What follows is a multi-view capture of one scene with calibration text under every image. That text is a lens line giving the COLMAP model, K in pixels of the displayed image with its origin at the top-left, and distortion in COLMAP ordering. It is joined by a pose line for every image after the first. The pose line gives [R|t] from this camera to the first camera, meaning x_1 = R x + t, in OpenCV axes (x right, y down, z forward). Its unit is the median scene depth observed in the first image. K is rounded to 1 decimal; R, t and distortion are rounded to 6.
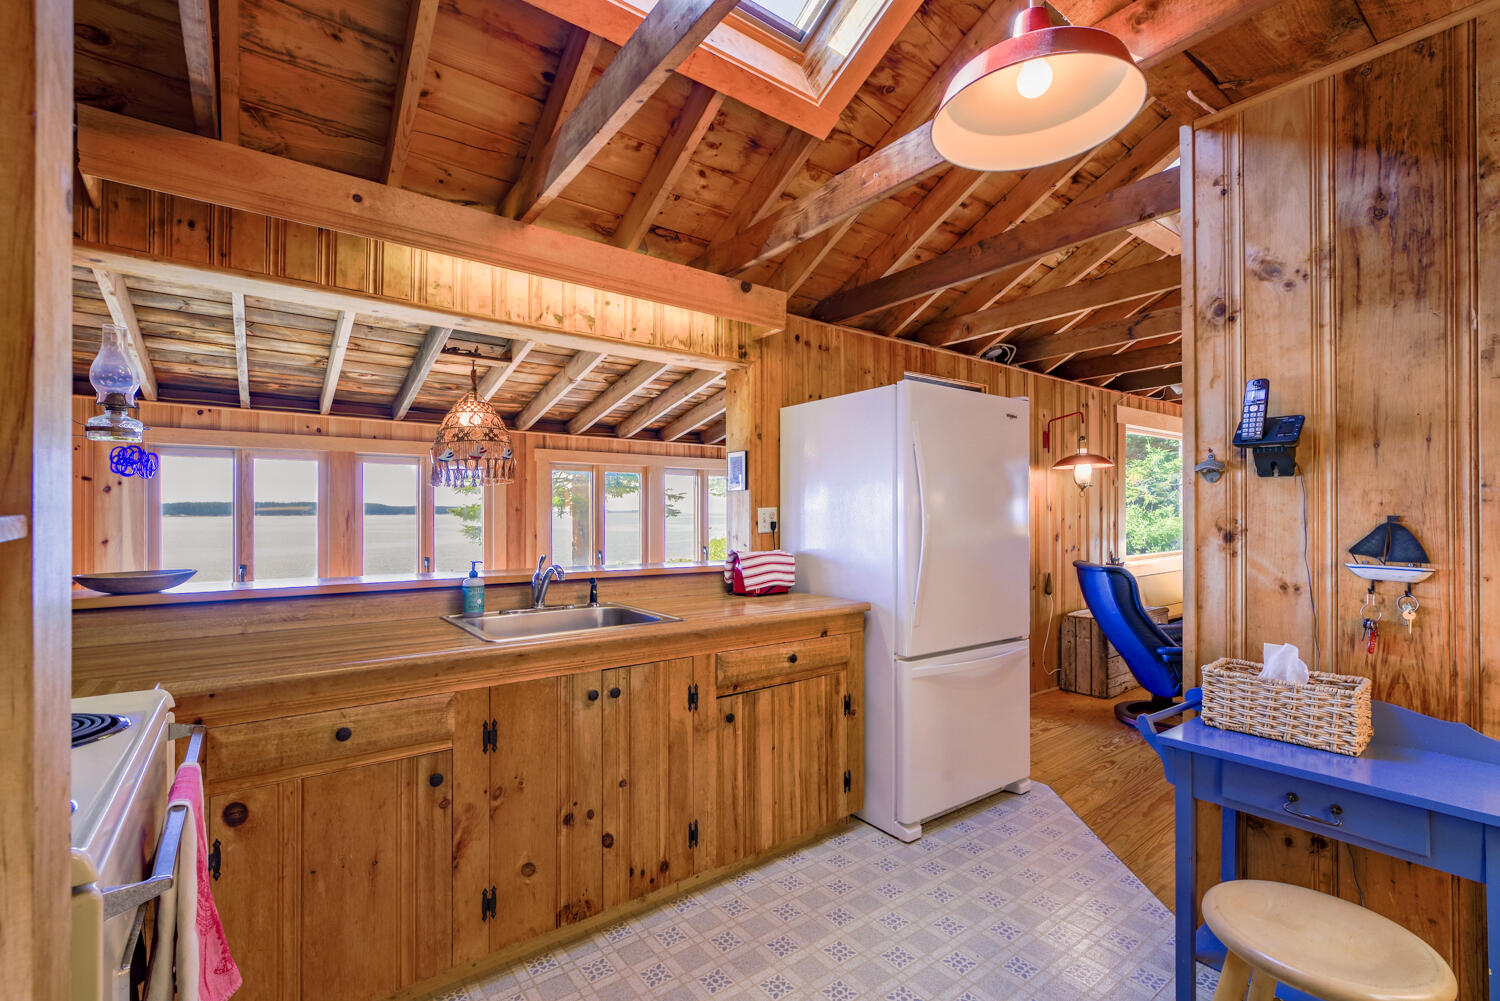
lens RADIAL K [[652.9, 0, 750.2], [0, 652.9, 506.5], [0, 0, 1]] dist [-0.002234, -0.000198]
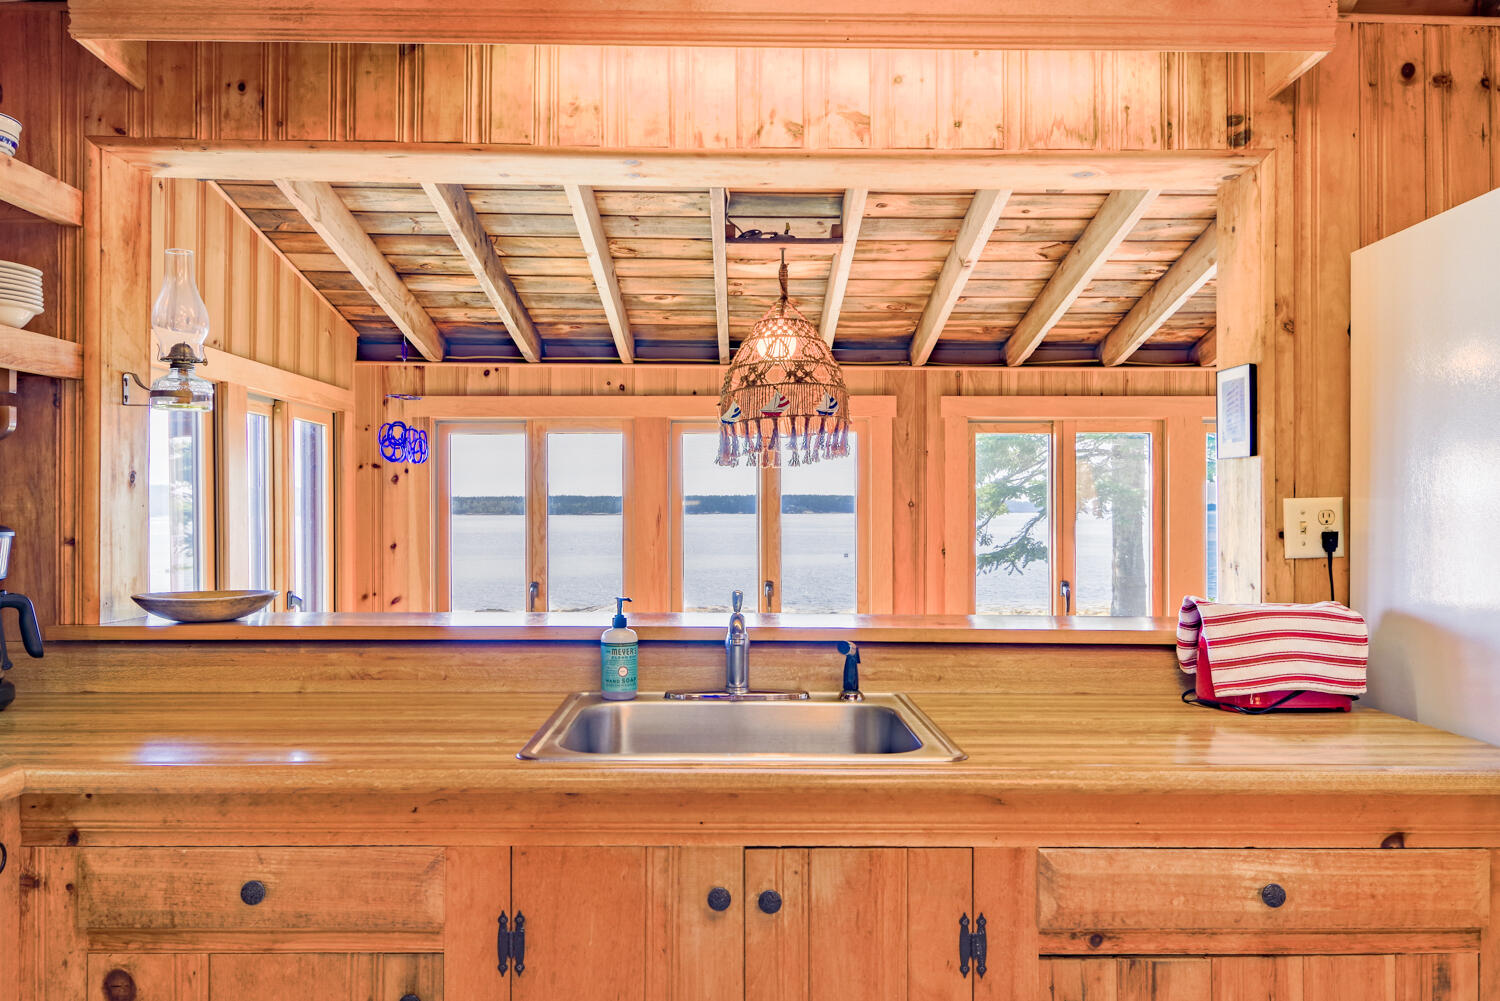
lens RADIAL K [[1079.1, 0, 746.7], [0, 1079.1, 507.0], [0, 0, 1]] dist [0.019655, -0.030201]
pose [[0.806047, -0.001010, -0.591851, 0.156666], [0.004992, 0.999975, 0.005092, 0.002710], [0.591830, -0.007059, 0.806032, 0.258896]]
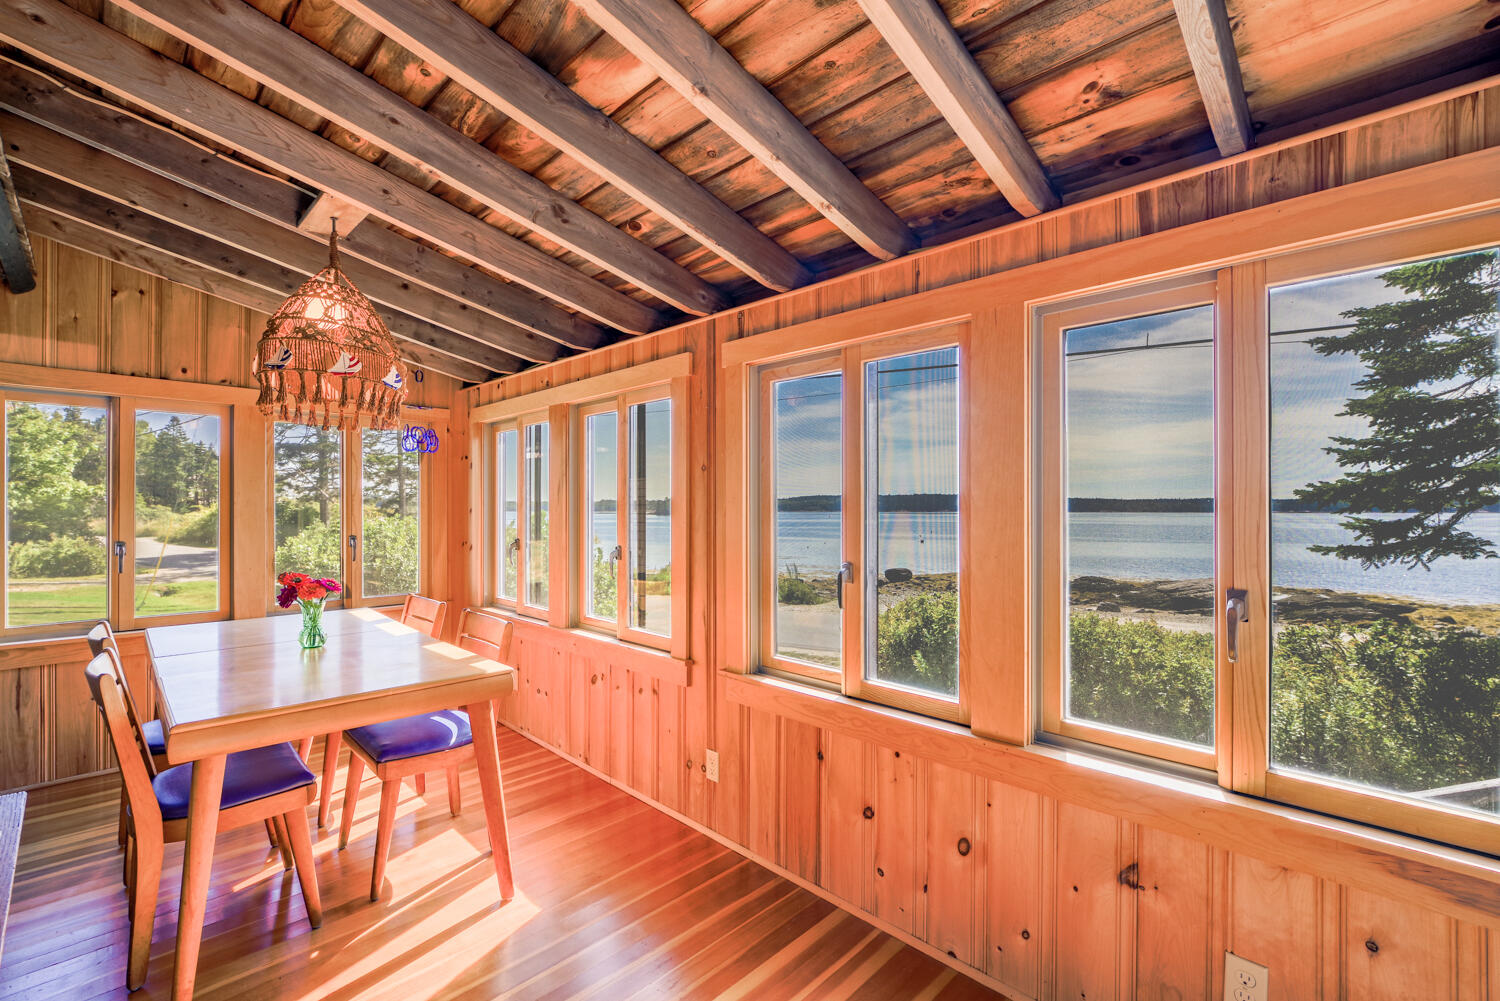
lens RADIAL K [[652.9, 0, 750.2], [0, 652.9, 506.5], [0, 0, 1]] dist [-0.002234, -0.000198]
pose [[0.140428, -0.001251, -0.990090, 0.290137], [0.007181, 0.999974, -0.000245, 0.062800], [0.990065, -0.007075, 0.140433, 1.696396]]
